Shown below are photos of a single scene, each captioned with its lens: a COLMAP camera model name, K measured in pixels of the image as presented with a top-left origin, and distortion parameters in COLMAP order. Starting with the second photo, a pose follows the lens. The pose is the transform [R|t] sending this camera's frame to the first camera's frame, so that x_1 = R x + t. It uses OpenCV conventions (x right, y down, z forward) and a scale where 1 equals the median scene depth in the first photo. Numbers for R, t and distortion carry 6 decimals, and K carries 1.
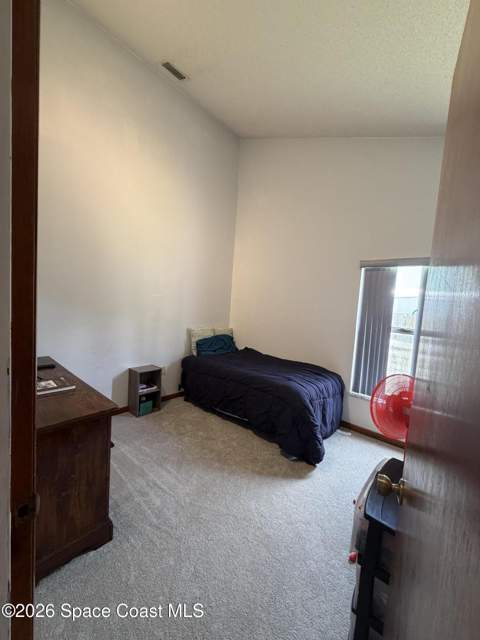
lens RADIAL K [[255.6, 0, 240.0], [0, 255.6, 320.0], [0, 0, 1]] dist [0.001427, -0.000180]
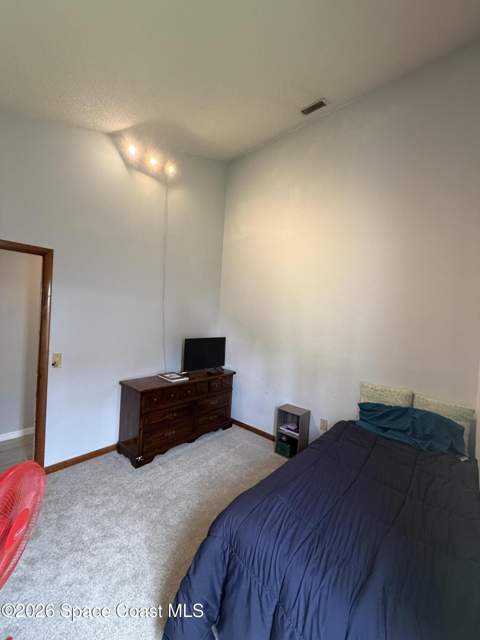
lens RADIAL K [[255.6, 0, 240.0], [0, 255.6, 320.0], [0, 0, 1]] dist [0.001427, -0.000180]
pose [[-0.002869, -0.055891, -0.998433, 0.623502], [-0.122923, 0.990885, -0.055115, -0.070412], [0.992412, 0.122573, -0.009713, 0.763380]]
